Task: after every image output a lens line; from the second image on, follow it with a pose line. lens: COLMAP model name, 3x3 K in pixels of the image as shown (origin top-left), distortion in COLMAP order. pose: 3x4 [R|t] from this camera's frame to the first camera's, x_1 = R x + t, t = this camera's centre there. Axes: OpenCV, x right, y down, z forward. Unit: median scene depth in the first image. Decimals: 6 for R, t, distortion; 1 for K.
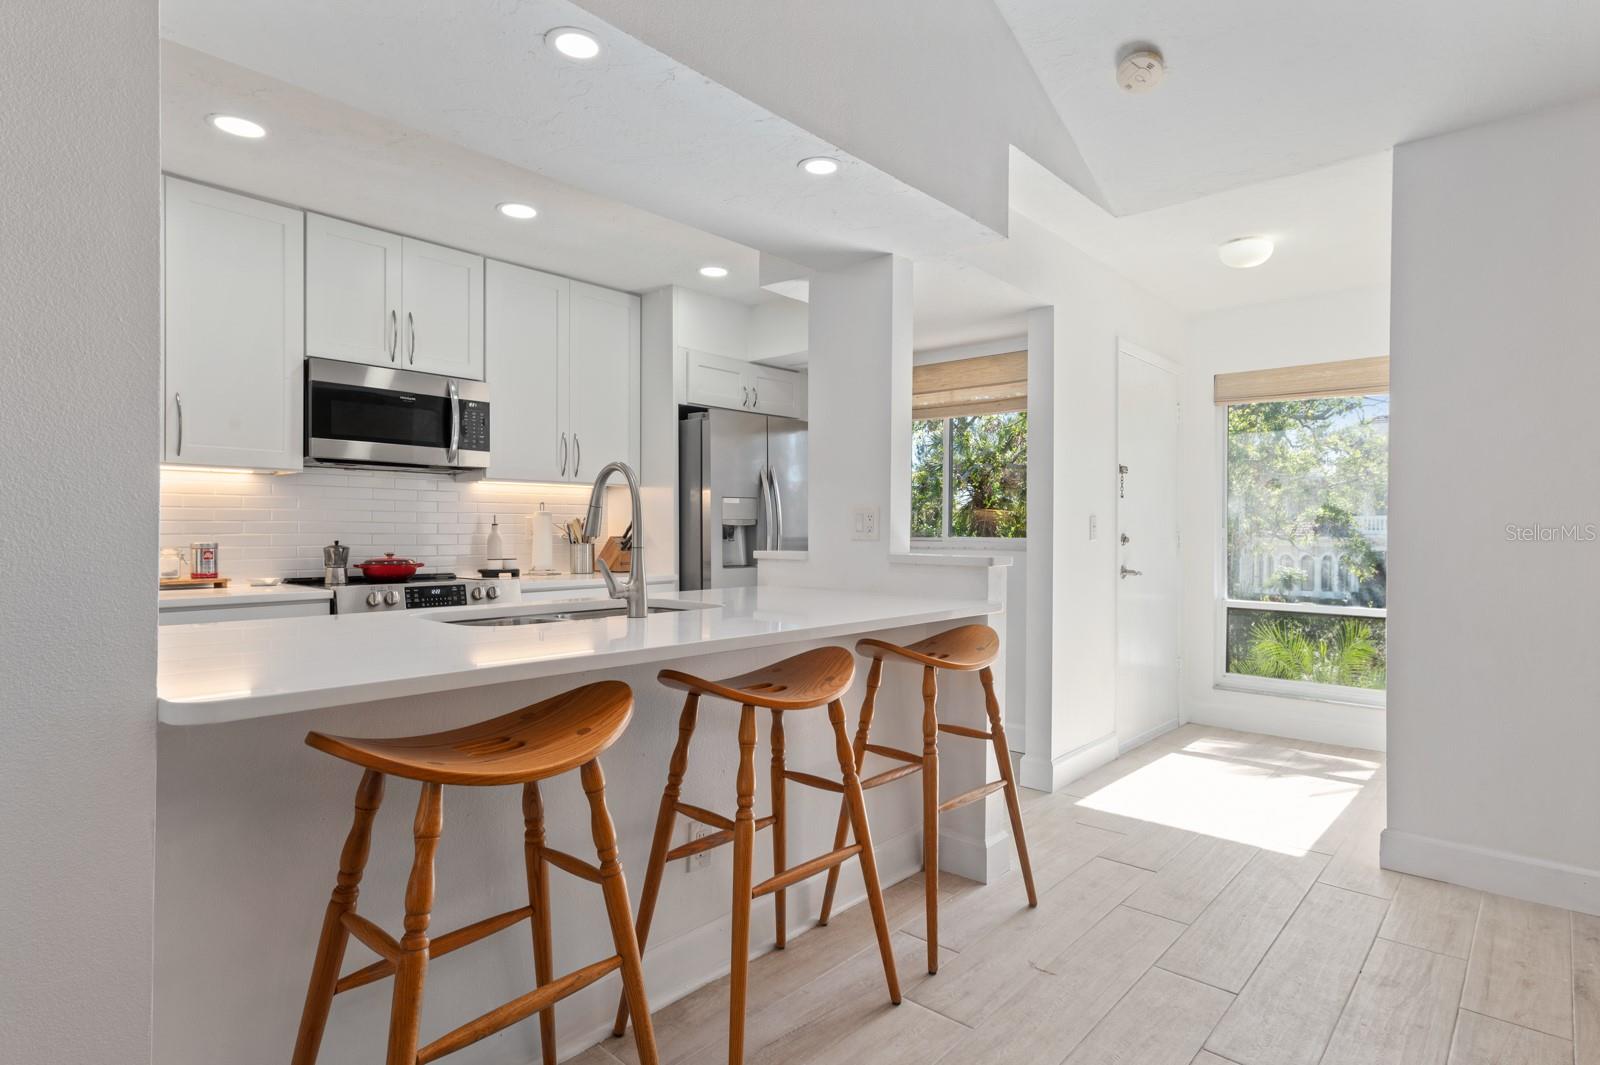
lens RADIAL K [[848.5, 0, 813.1], [0, 848.5, 543.0], [0, 0, 1]] dist [0.000597, 0.000501]
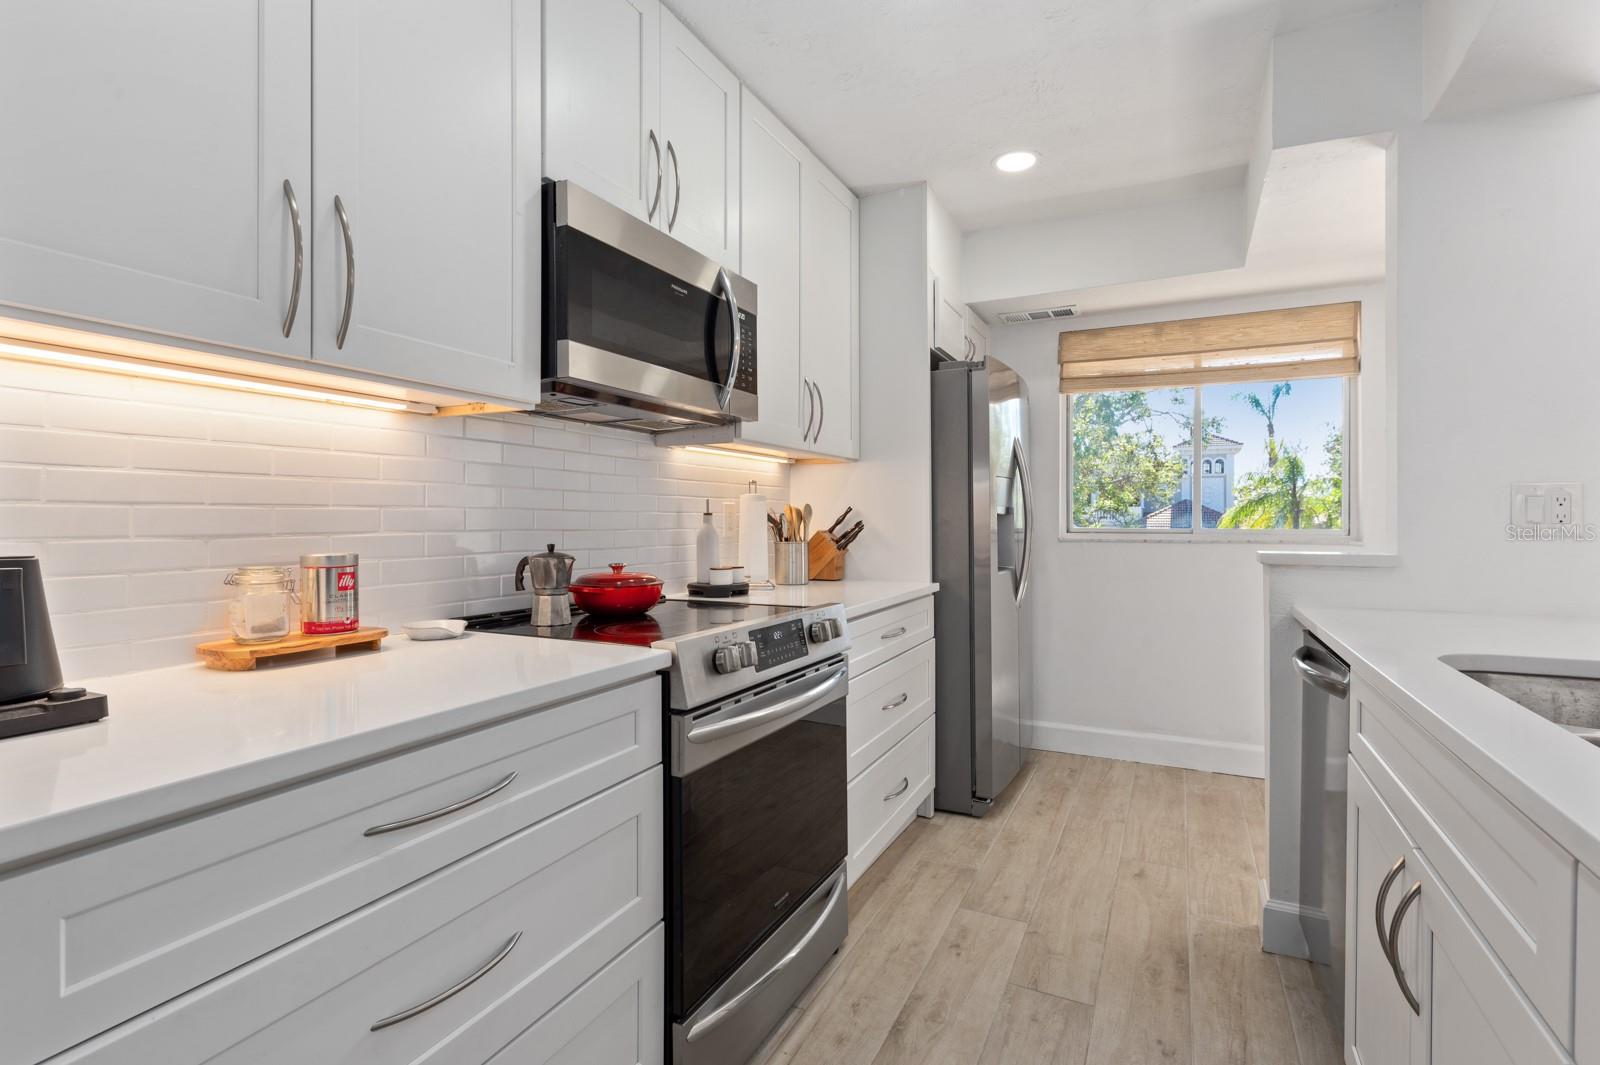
lens RADIAL K [[762.1, 0, 805.8], [0, 762.1, 519.0], [0, 0, 1]] dist [0.000724, 0.001551]
pose [[0.963870, -0.002166, 0.266365, -0.511379], [0.006392, 0.999867, -0.015002, -0.009846], [-0.266298, 0.016162, 0.963755, 0.475269]]
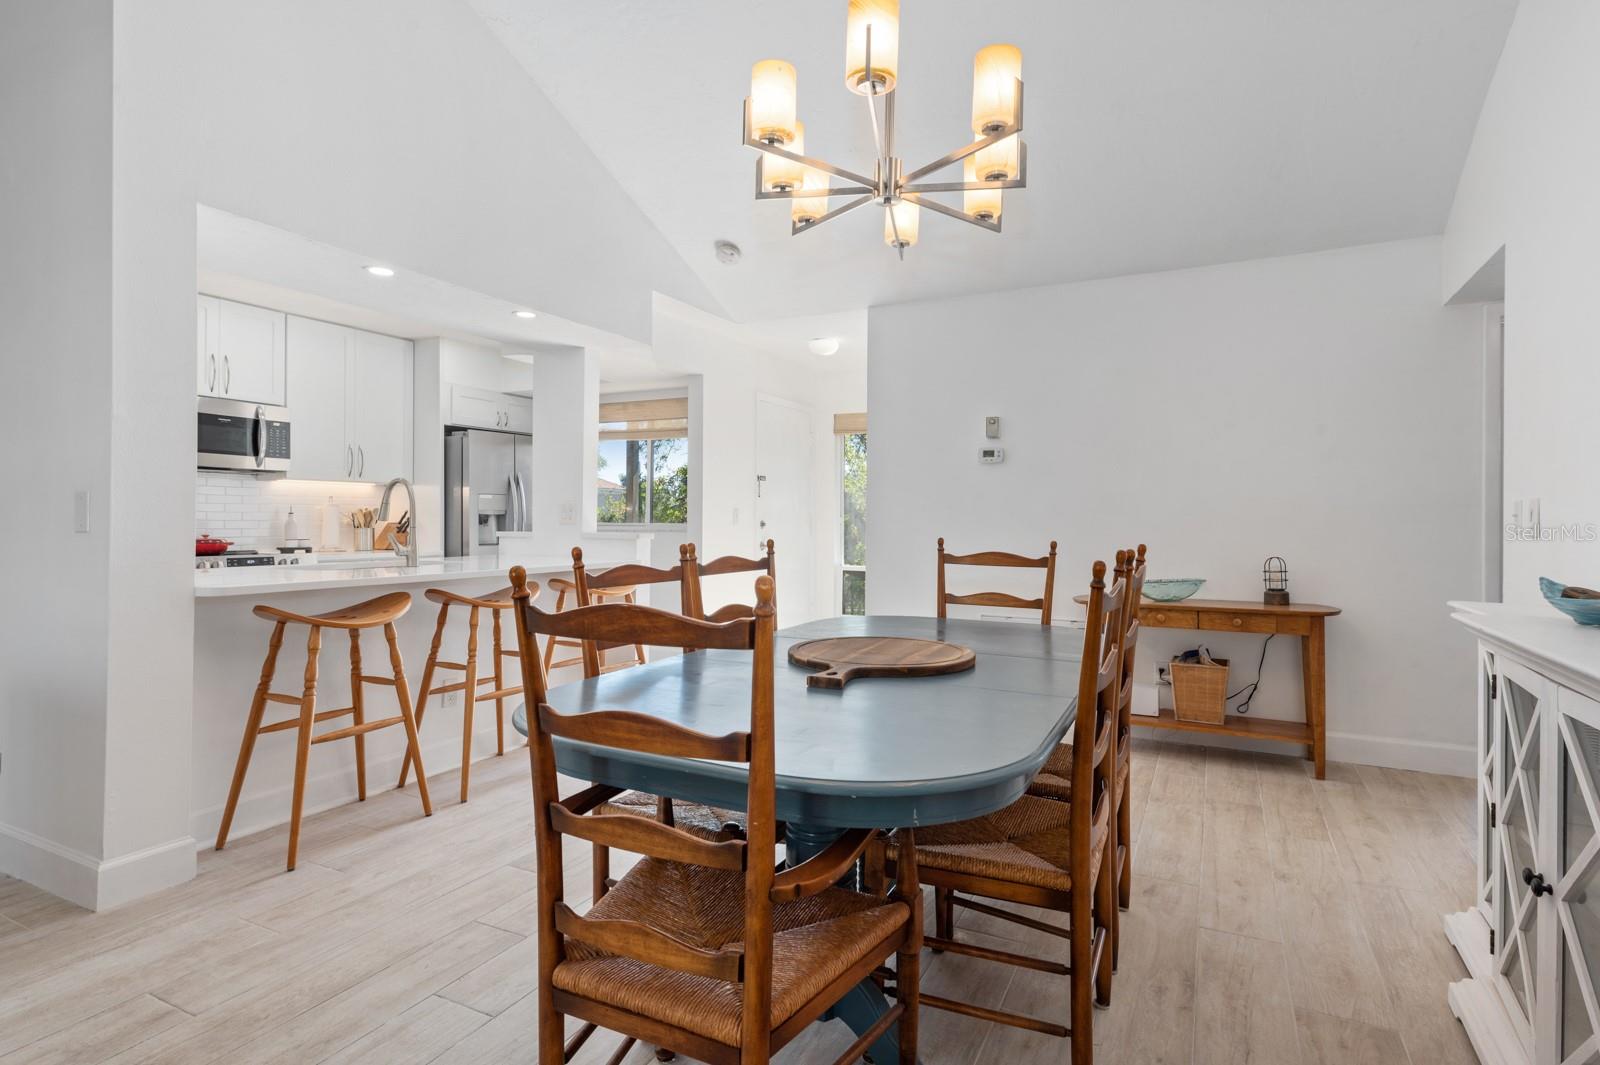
lens RADIAL K [[800.9, 0, 807.2], [0, 800.9, 520.9], [0, 0, 1]] dist [0.005147, 0.000798]
pose [[0.966794, 0.000727, 0.255557, 0.086732], [0.002538, 0.999919, -0.012446, 0.008554], [-0.255545, 0.012681, 0.966714, -0.445627]]
